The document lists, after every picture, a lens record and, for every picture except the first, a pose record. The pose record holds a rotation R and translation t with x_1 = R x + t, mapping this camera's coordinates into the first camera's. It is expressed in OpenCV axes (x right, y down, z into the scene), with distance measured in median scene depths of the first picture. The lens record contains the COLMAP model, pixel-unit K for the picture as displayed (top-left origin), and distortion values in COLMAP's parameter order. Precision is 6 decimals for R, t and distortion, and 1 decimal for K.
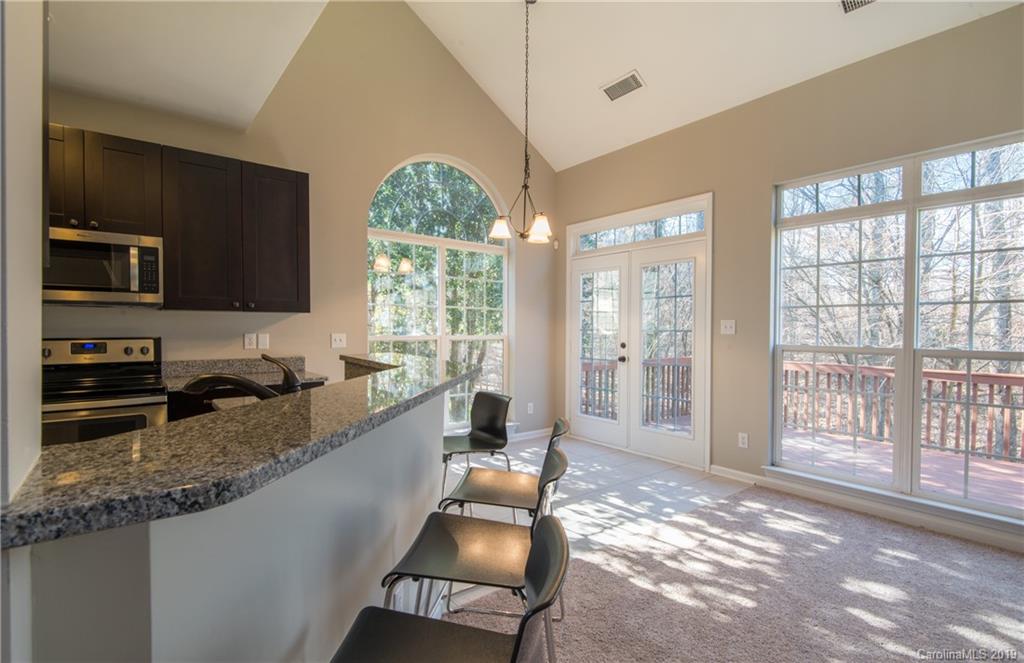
lens RADIAL K [[501.9, 0, 513.6], [0, 501.9, 336.0], [0, 0, 1]] dist [0.014661, -0.000631]
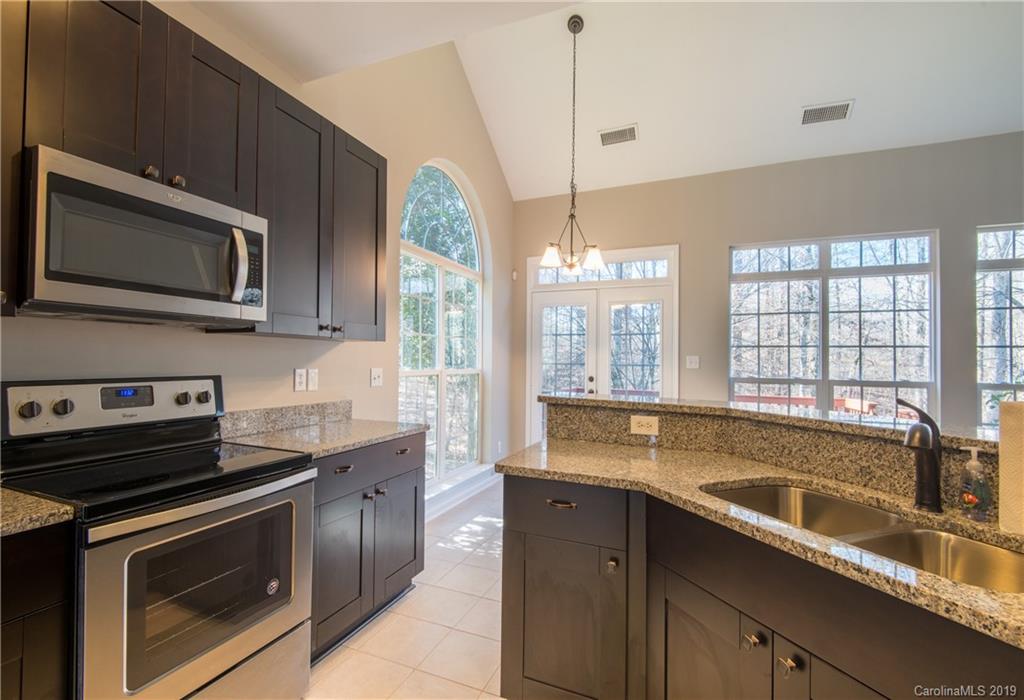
lens RADIAL K [[502.0, 0, 504.8], [0, 502.0, 358.1], [0, 0, 1]] dist [0.012818, 0.000327]
pose [[0.868652, 0.009444, 0.495333, -0.632566], [0.000762, 0.999792, -0.020397, -0.005721], [-0.495422, 0.018095, 0.868464, 0.256175]]
